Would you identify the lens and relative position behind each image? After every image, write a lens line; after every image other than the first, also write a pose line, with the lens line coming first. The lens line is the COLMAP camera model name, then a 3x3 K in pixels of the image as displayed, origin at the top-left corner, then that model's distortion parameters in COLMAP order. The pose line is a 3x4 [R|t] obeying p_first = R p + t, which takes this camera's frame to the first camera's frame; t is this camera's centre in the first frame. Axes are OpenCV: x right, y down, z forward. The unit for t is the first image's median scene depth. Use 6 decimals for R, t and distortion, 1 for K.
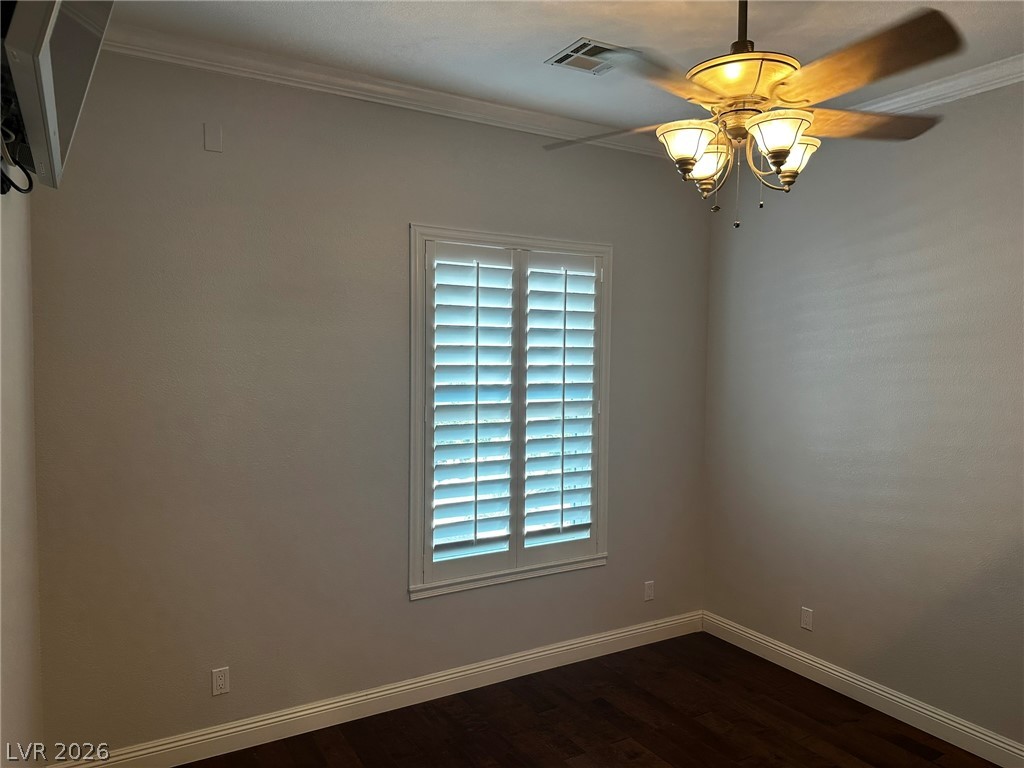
lens RADIAL K [[717.6, 0, 514.3], [0, 717.6, 385.7], [0, 0, 1]] dist [0.086066, -0.107667]
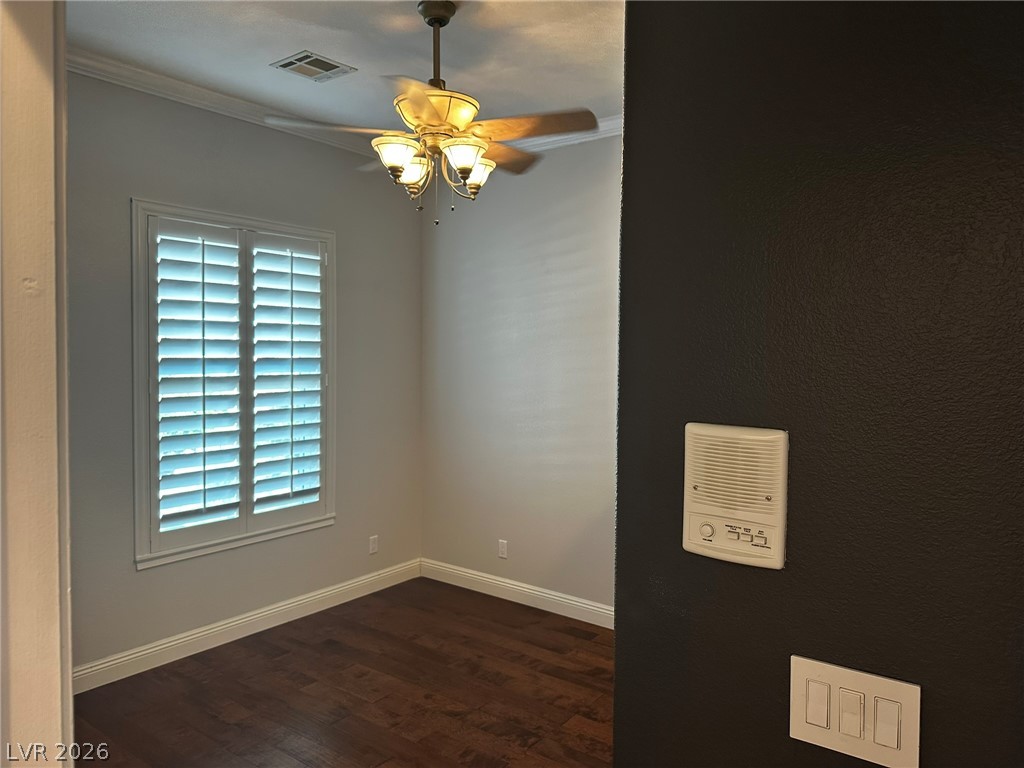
lens RADIAL K [[717.6, 0, 514.8], [0, 717.6, 379.5], [0, 0, 1]] dist [0.086066, -0.107667]
pose [[0.928523, -0.017344, 0.370871, -0.025500], [0.015719, 0.999849, 0.007404, 0.029151], [-0.370943, -0.001045, 0.928655, -0.141664]]
